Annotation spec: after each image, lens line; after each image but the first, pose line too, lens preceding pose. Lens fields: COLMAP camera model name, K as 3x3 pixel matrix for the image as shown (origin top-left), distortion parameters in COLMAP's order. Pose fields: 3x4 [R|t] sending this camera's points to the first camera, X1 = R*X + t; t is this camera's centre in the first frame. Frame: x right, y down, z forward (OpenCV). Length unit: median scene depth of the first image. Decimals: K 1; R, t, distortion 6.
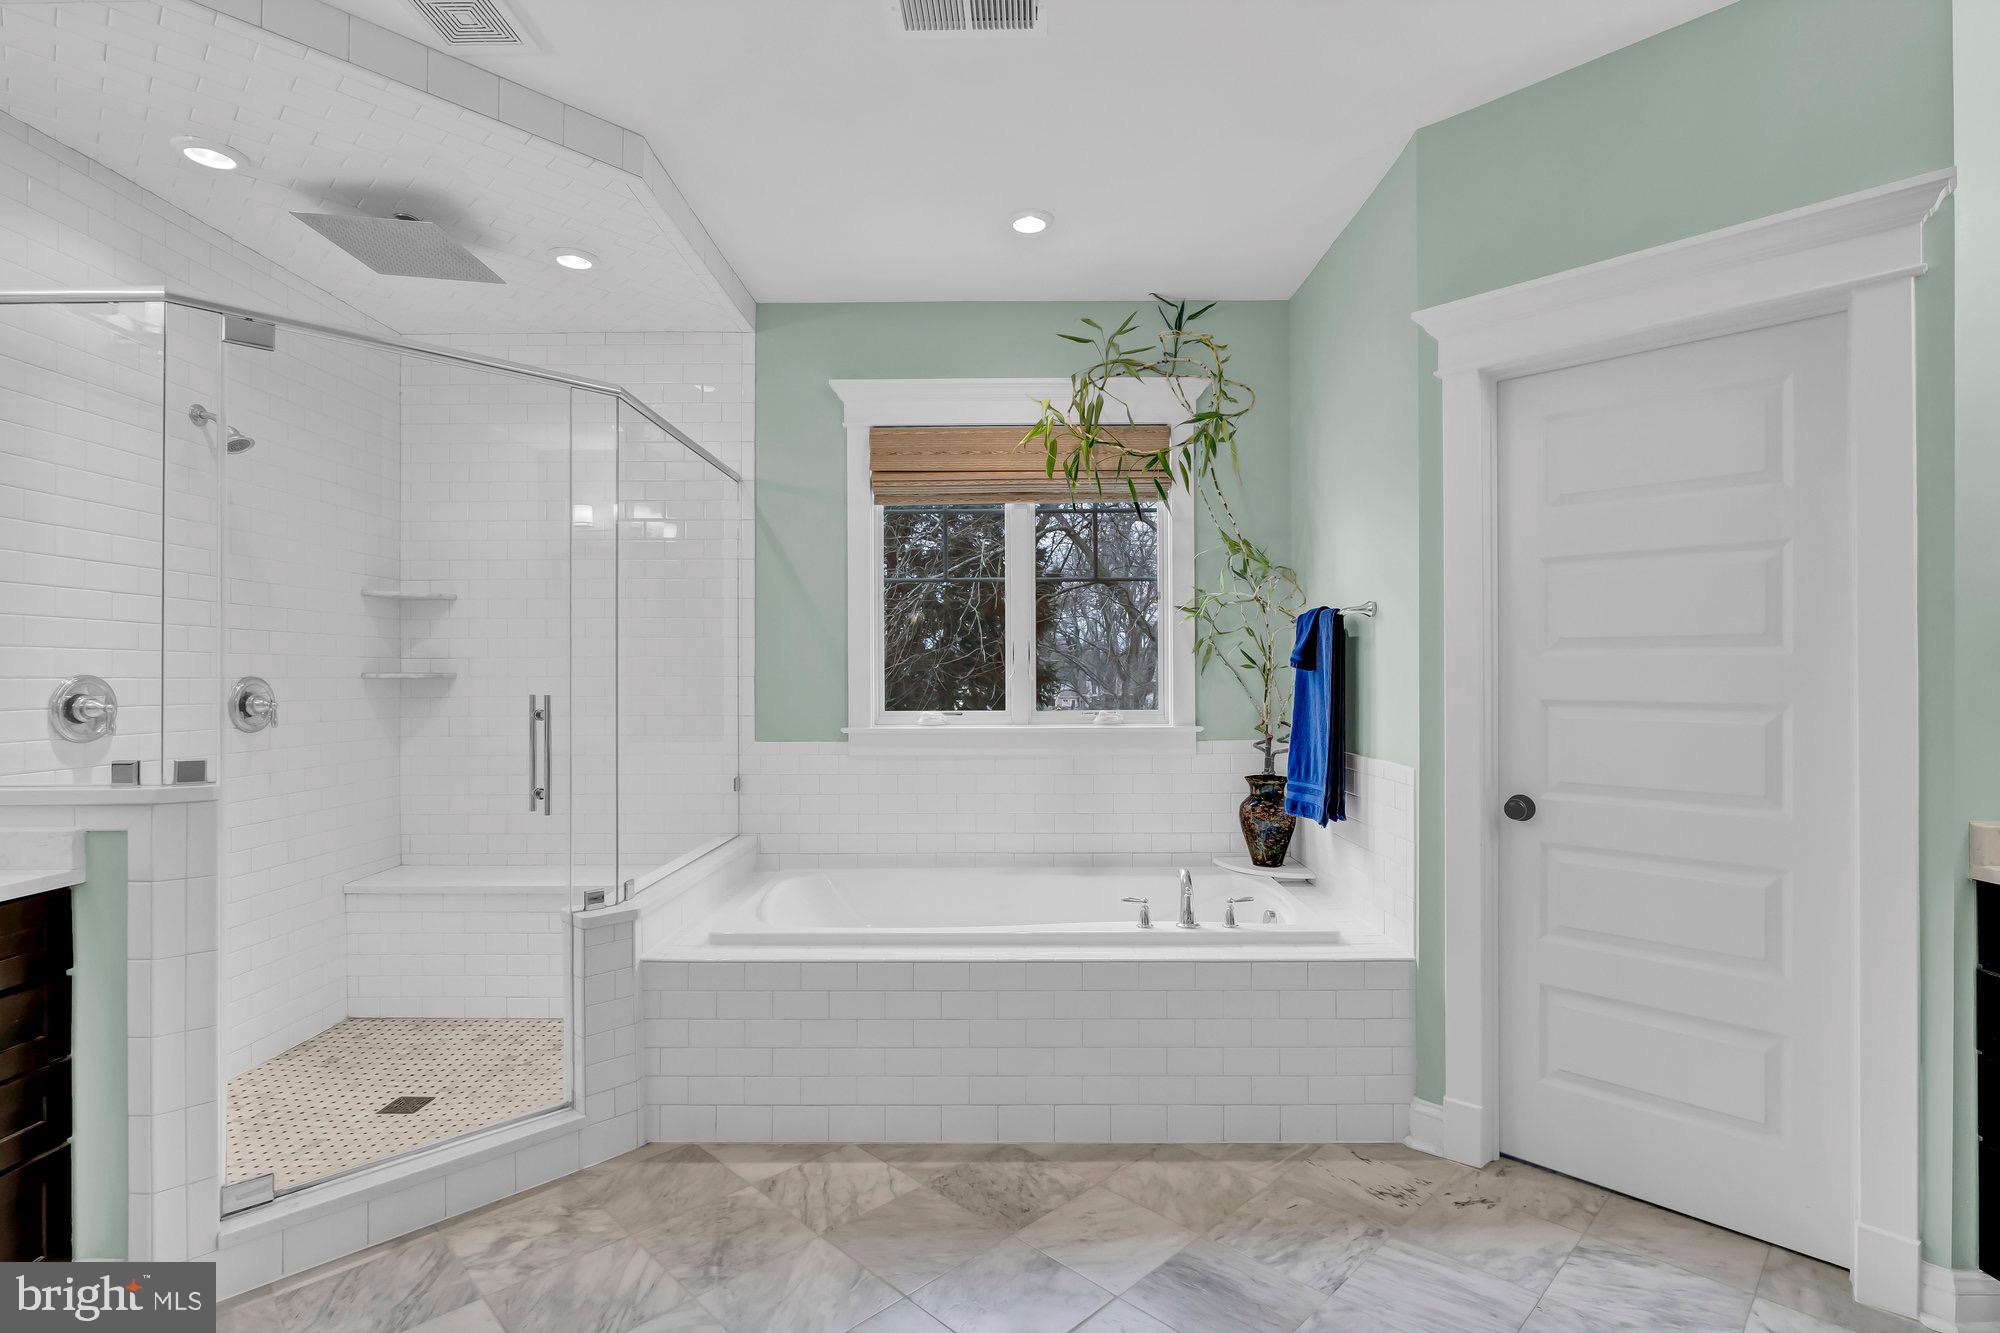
lens RADIAL K [[947.6, 0, 1008.3], [0, 947.6, 675.1], [0, 0, 1]] dist [-0.001159, -0.000215]
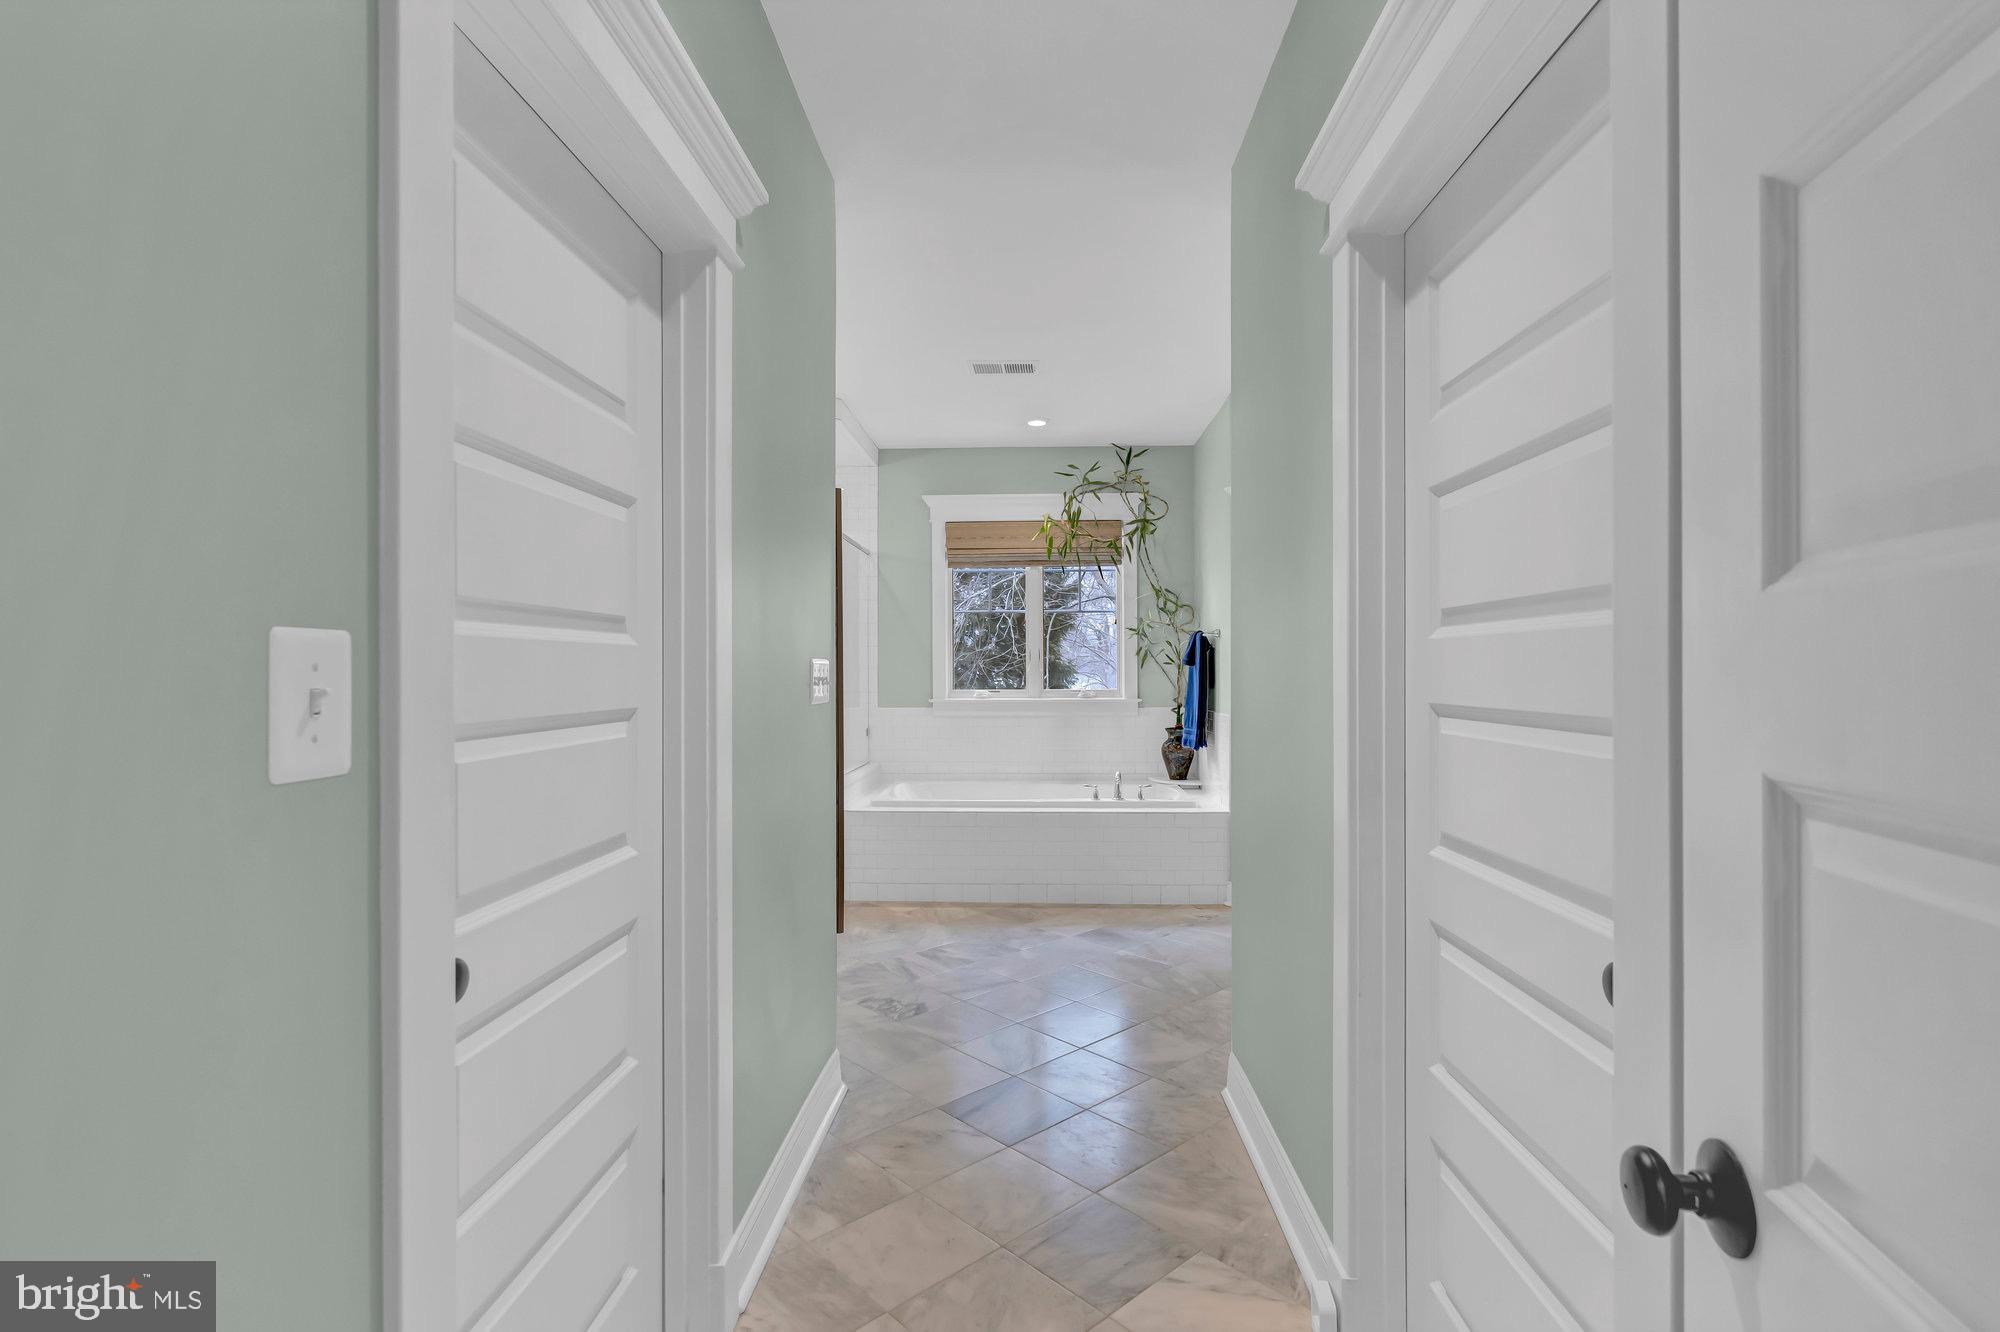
lens RADIAL K [[929.1, 0, 1003.1], [0, 929.1, 677.3], [0, 0, 1]] dist [-0.000526, 0.000461]
pose [[0.999147, 0.000612, -0.041294, 0.032689], [-0.000236, 0.999958, 0.009111, 0.000922], [0.041298, -0.009093, 0.999105, -0.827534]]
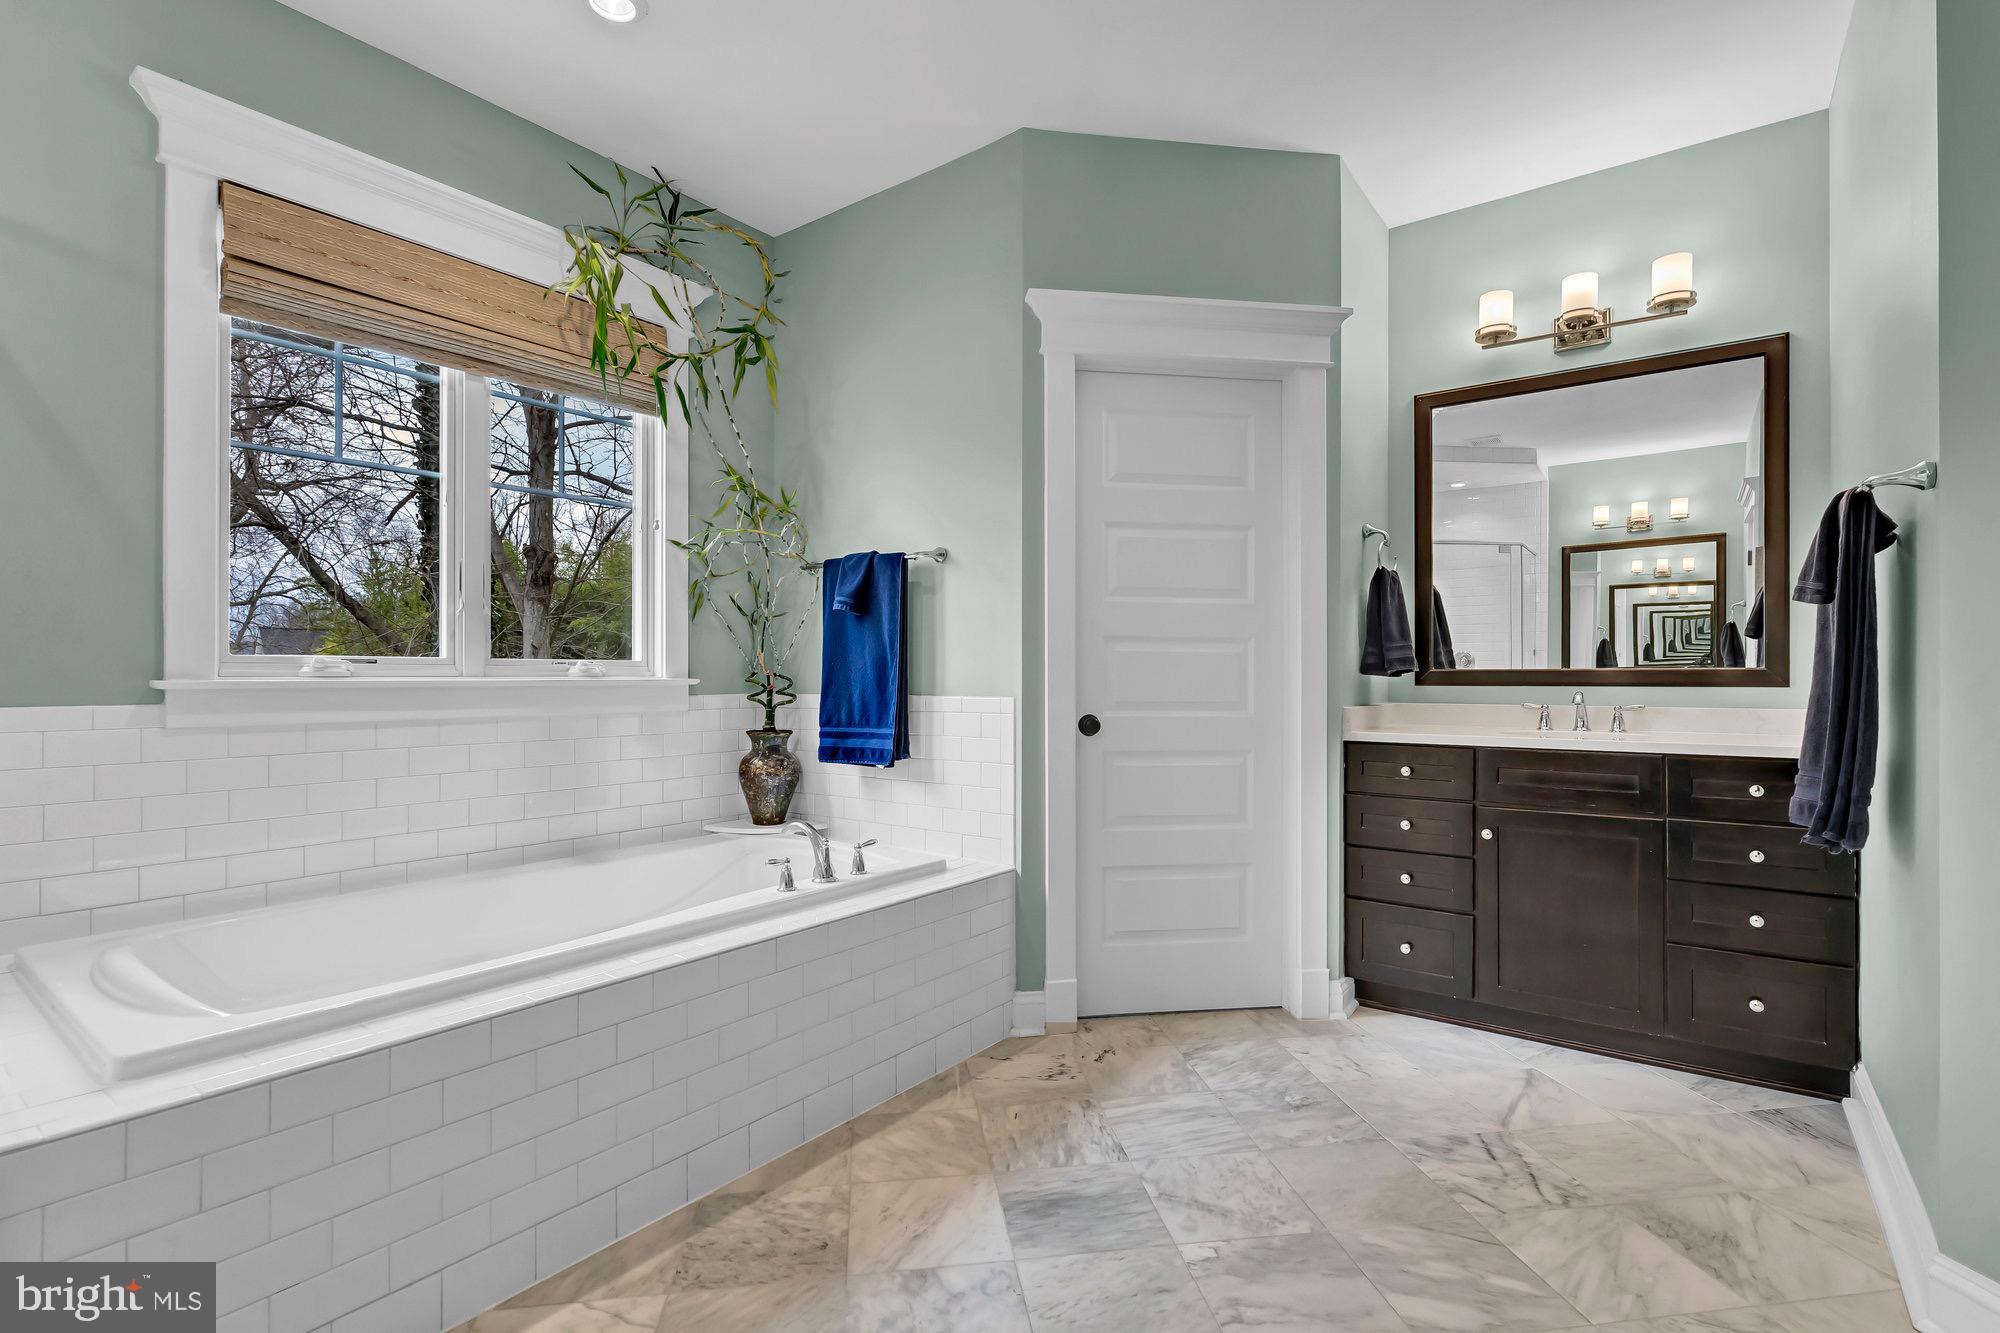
lens RADIAL K [[916.0, 0, 1004.6], [0, 916.0, 676.2], [0, 0, 1]] dist [-0.001987, 0.000152]
pose [[0.600582, 0.003620, 0.799555, -0.383267], [-0.002011, 0.999993, -0.003017, 0.066799], [-0.799561, 0.000204, 0.600585, 0.315188]]
